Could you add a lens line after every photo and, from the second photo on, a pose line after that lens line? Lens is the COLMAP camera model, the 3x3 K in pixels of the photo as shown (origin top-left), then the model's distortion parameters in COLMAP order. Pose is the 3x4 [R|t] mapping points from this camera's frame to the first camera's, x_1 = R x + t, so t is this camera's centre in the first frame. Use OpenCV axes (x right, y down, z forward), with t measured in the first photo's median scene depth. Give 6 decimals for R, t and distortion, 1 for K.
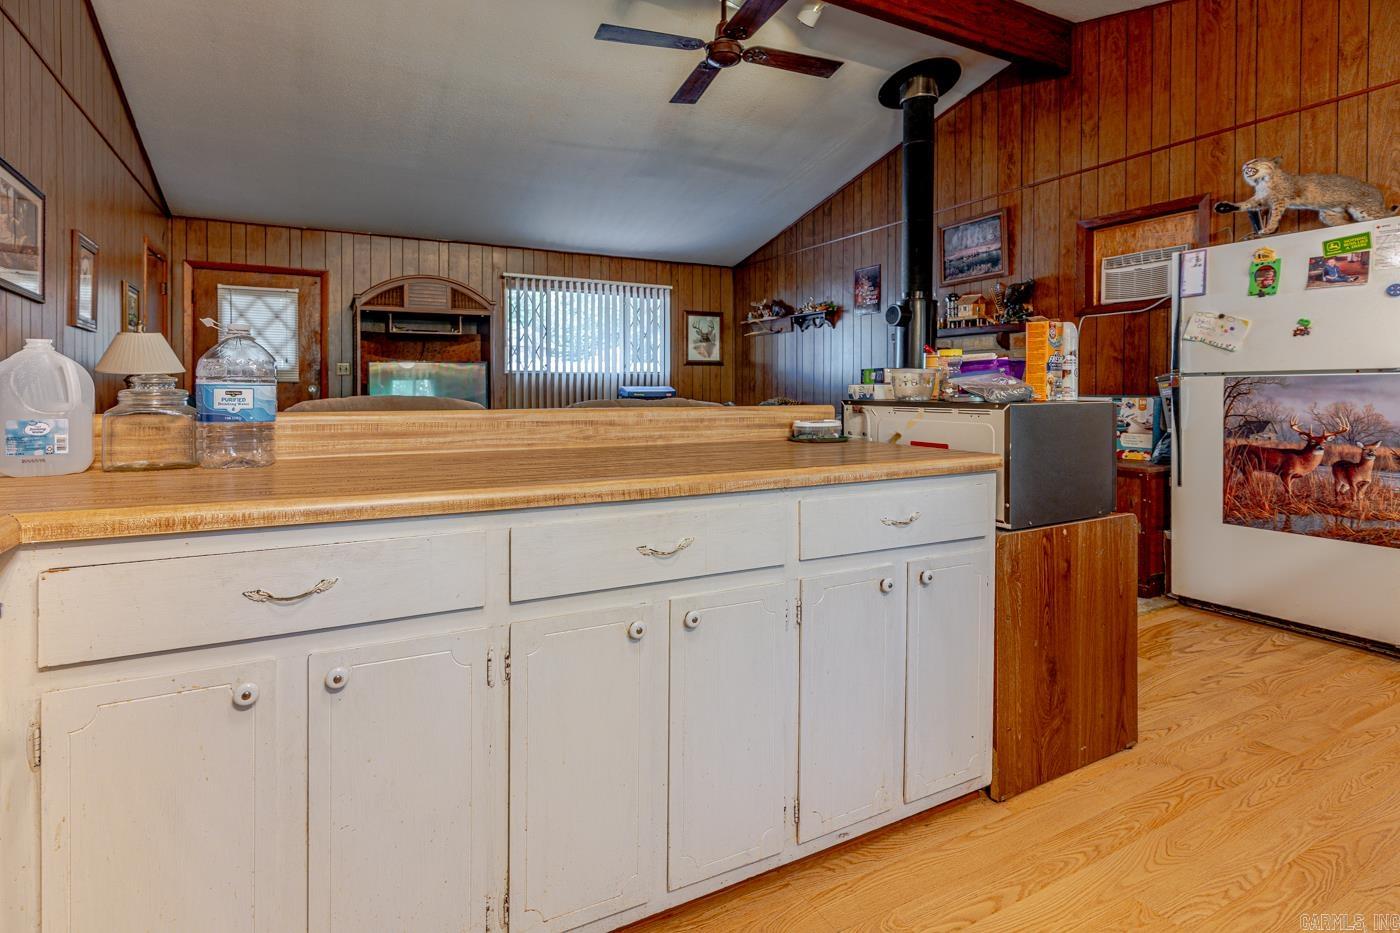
lens RADIAL K [[697.7, 0, 694.1], [0, 697.7, 392.9], [0, 0, 1]] dist [-0.000517, -0.000374]
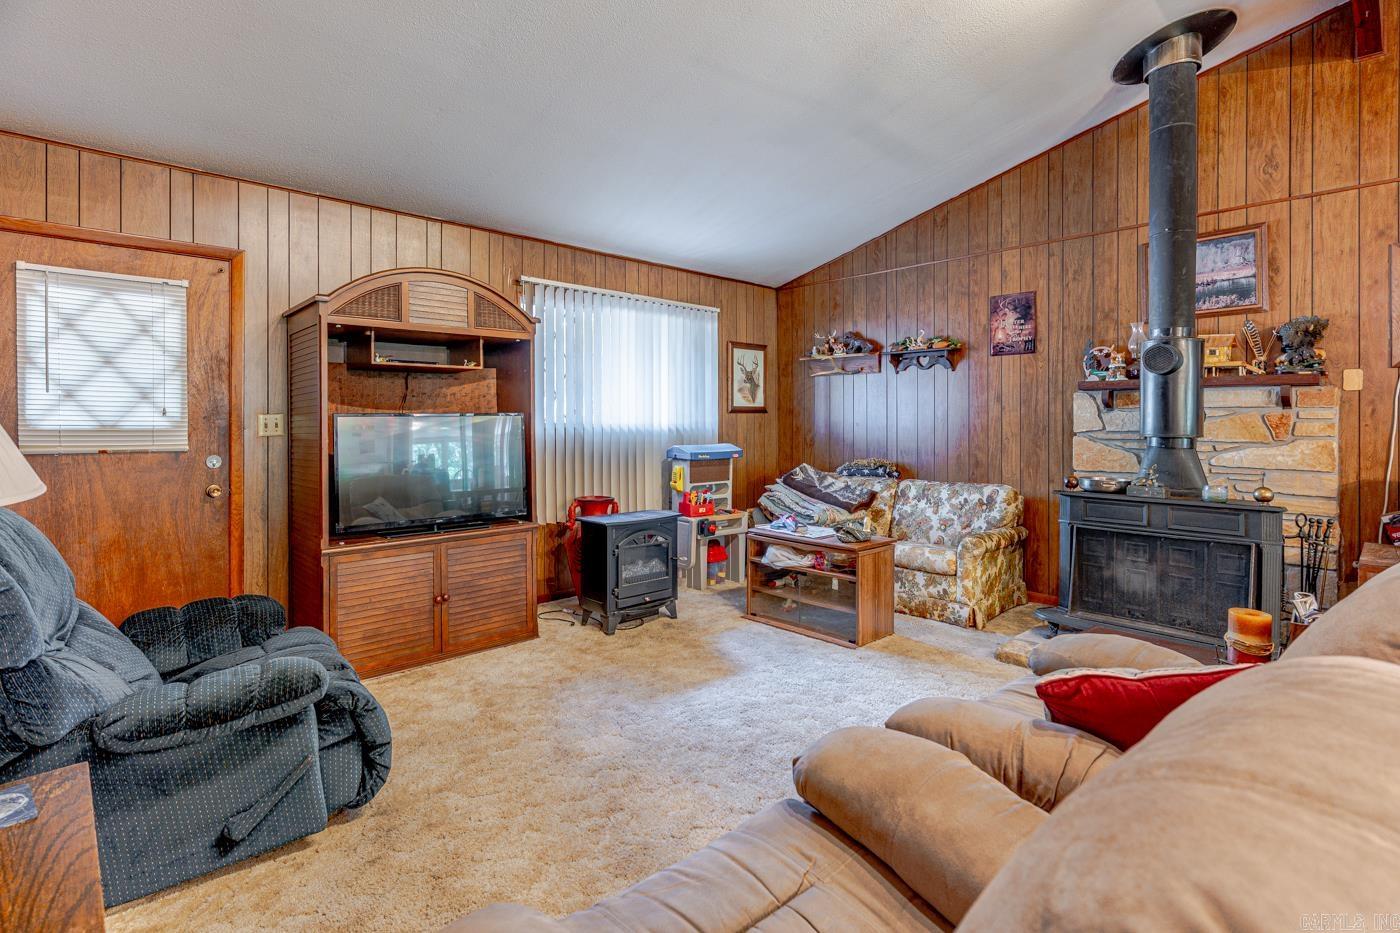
lens RADIAL K [[691.1, 0, 700.2], [0, 691.1, 422.0], [0, 0, 1]] dist [-0.002019, 0.000550]
pose [[0.967924, 0.002989, 0.251225, -0.309028], [-0.002360, 0.999993, -0.002804, -0.036964], [-0.251232, 0.002121, 0.967925, 0.369548]]
